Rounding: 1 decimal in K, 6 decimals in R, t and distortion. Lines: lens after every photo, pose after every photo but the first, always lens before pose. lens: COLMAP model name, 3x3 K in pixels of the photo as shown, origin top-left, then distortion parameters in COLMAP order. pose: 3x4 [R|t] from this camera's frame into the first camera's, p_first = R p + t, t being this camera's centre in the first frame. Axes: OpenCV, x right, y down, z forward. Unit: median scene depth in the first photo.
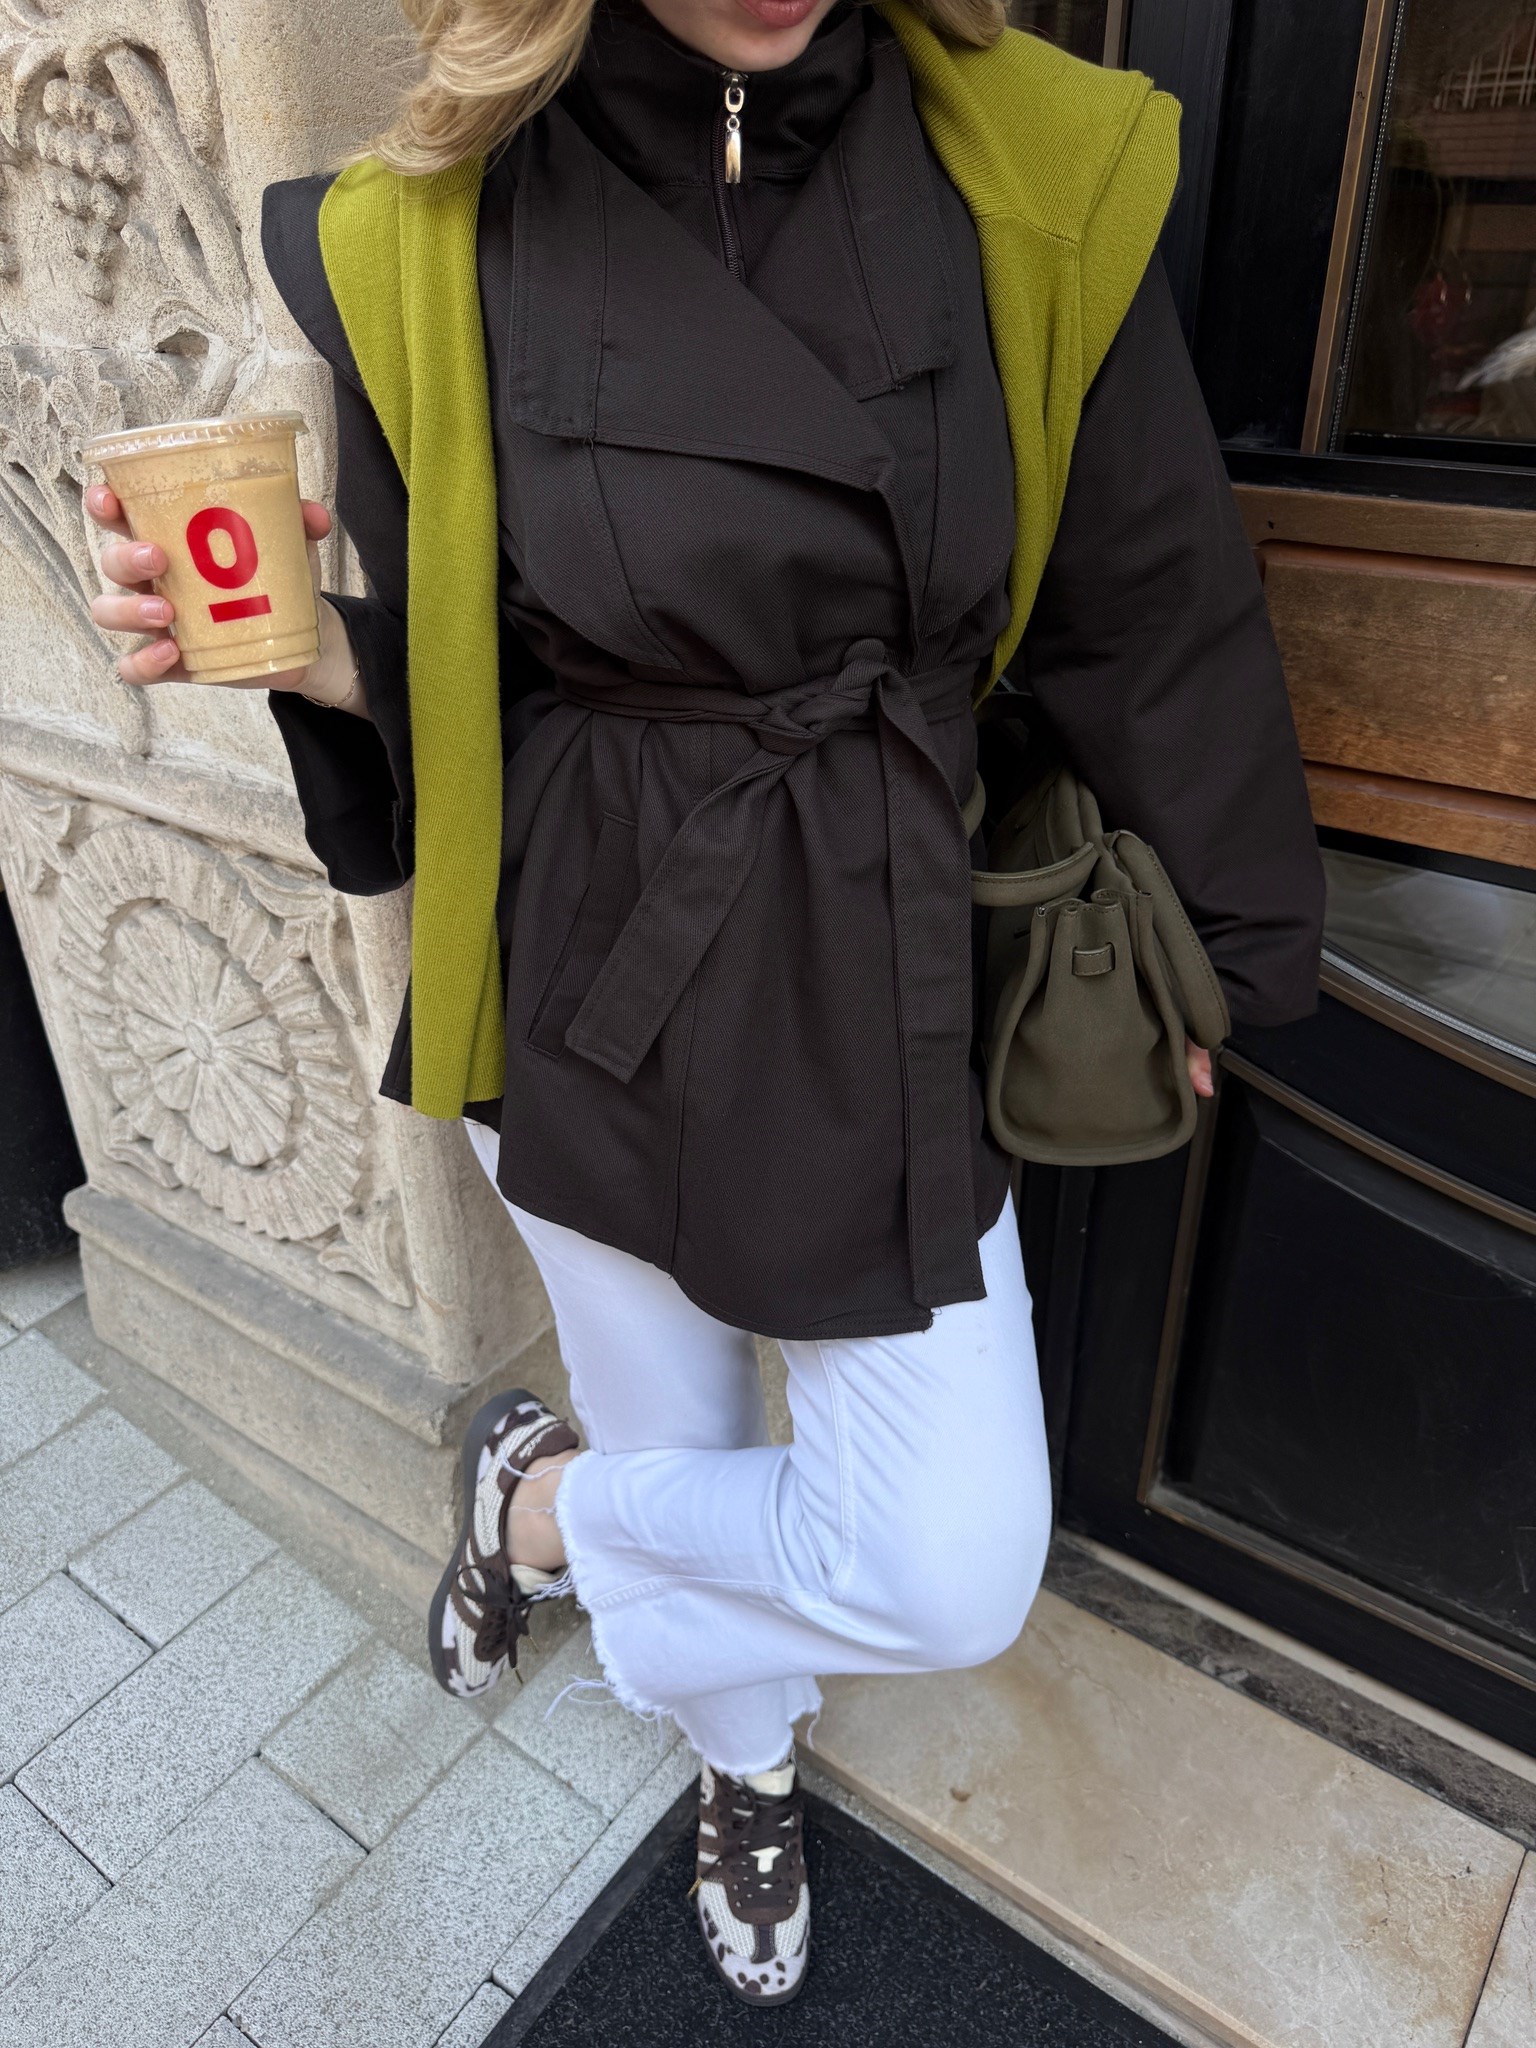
lens RADIAL K [[1481.8, 0, 778.2], [0, 1481.8, 1023.0], [0, 0, 1]] dist [-0.006128, 0.003029]
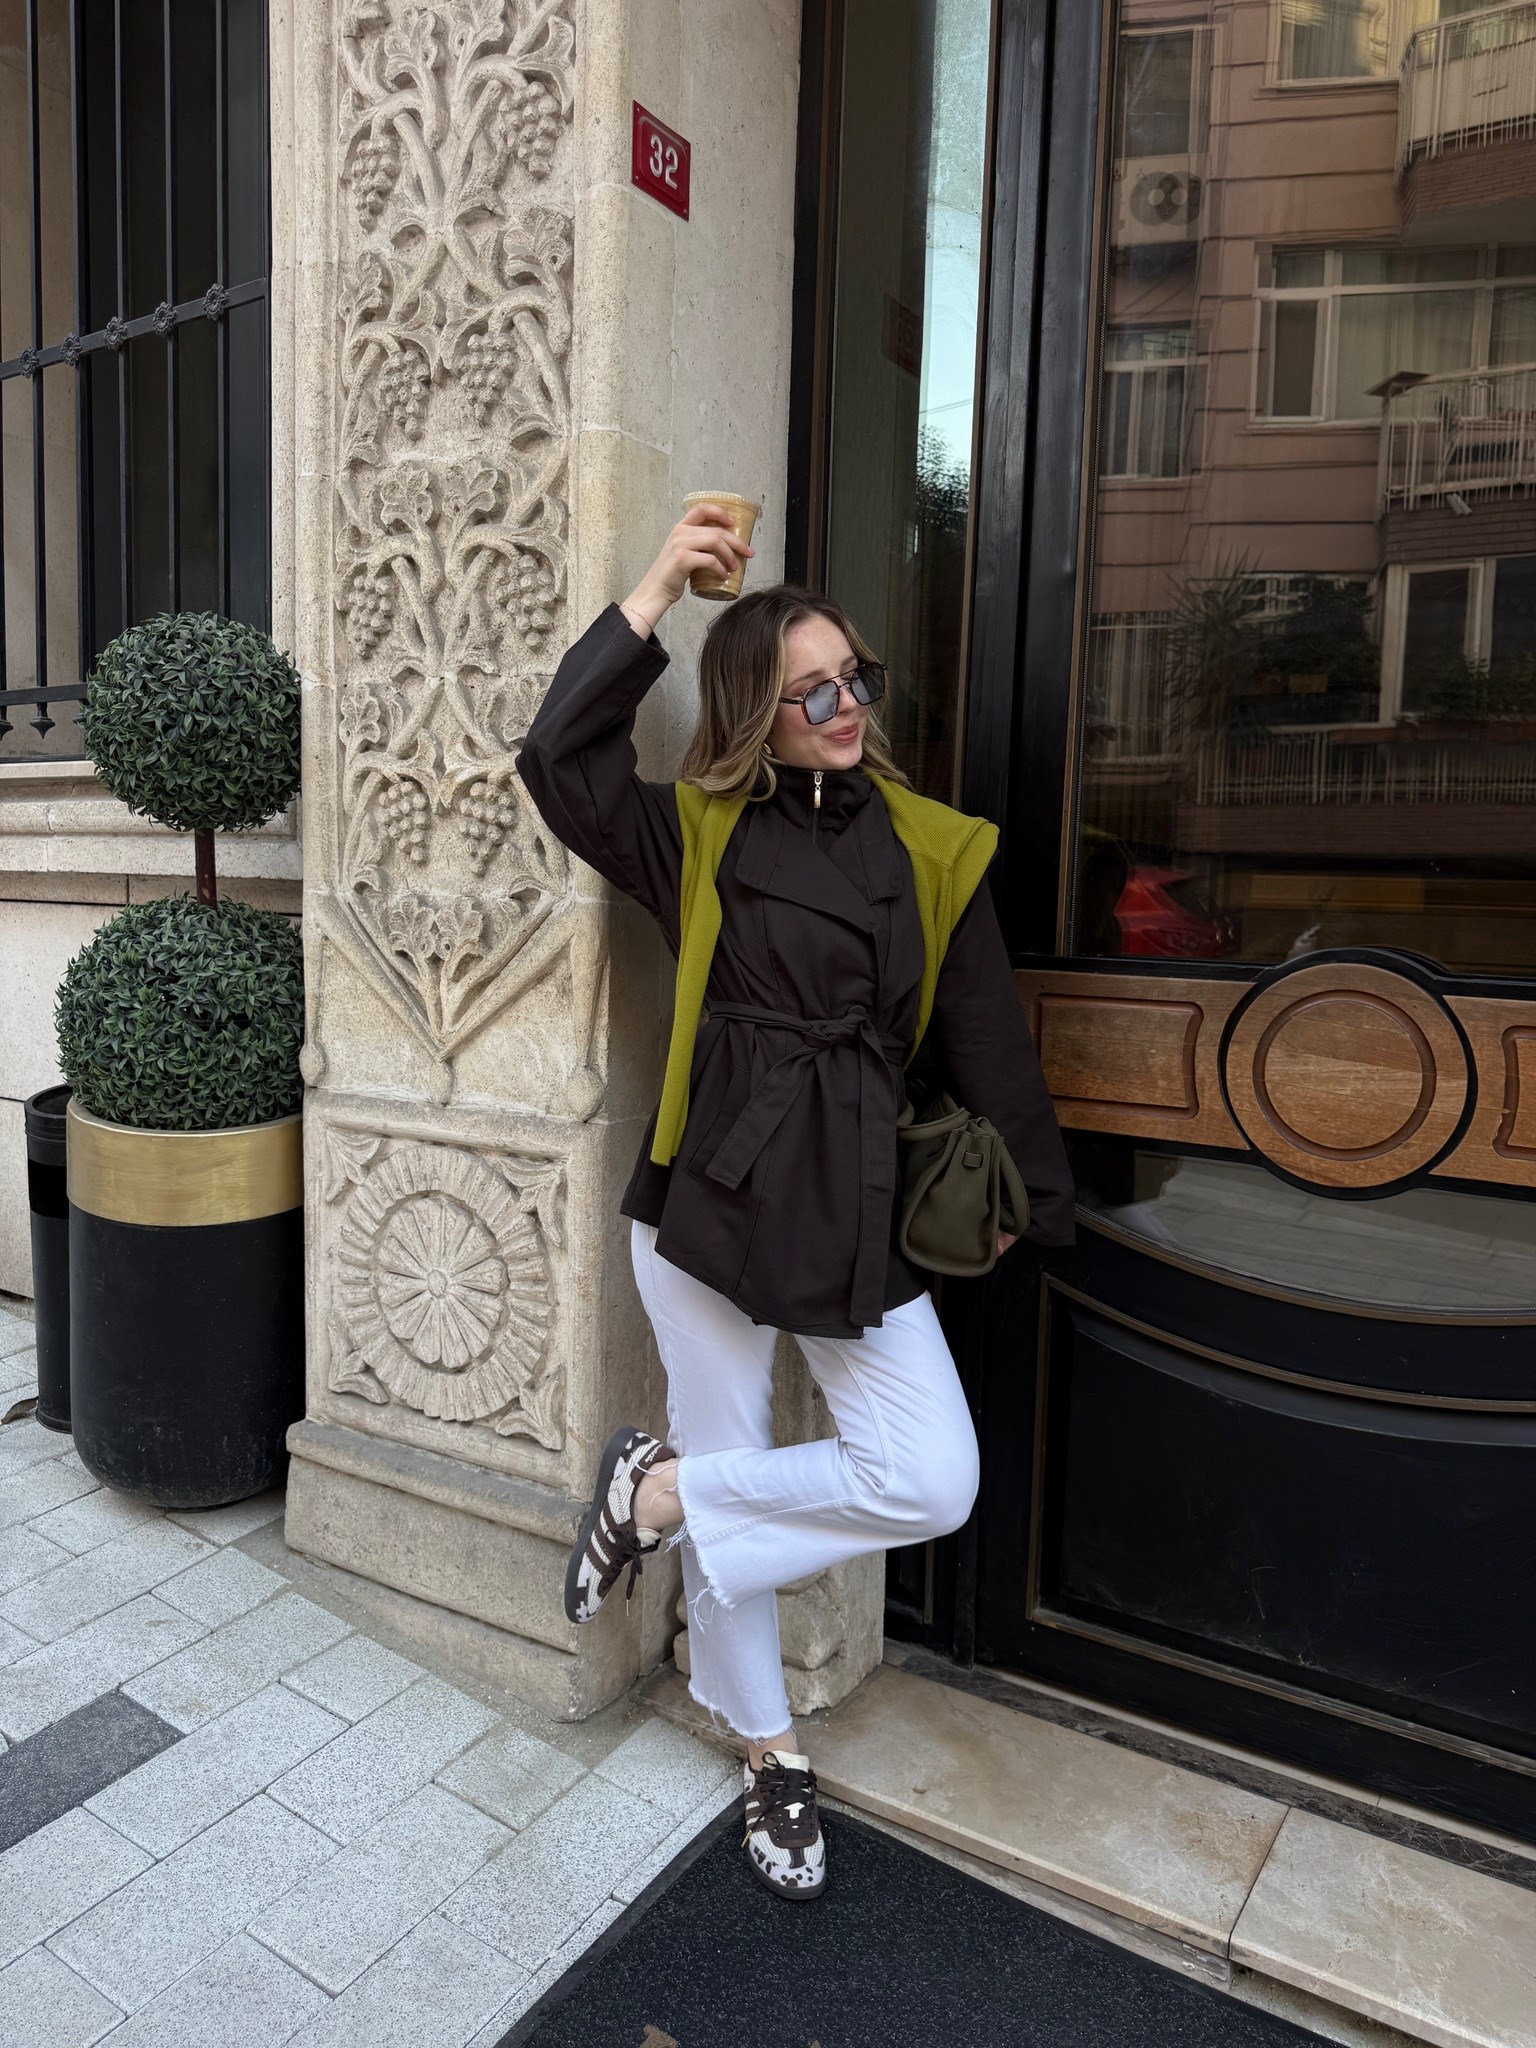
lens RADIAL K [[1489.5, 0, 769.5], [0, 1489.5, 1009.9], [0, 0, 1]] dist [0.032013, -0.029973]
pose [[0.996675, 0.028316, 0.076400, -0.164019], [0.004036, 0.919362, -0.393391, 0.392240], [-0.081378, 0.392391, 0.916191, -0.671064]]
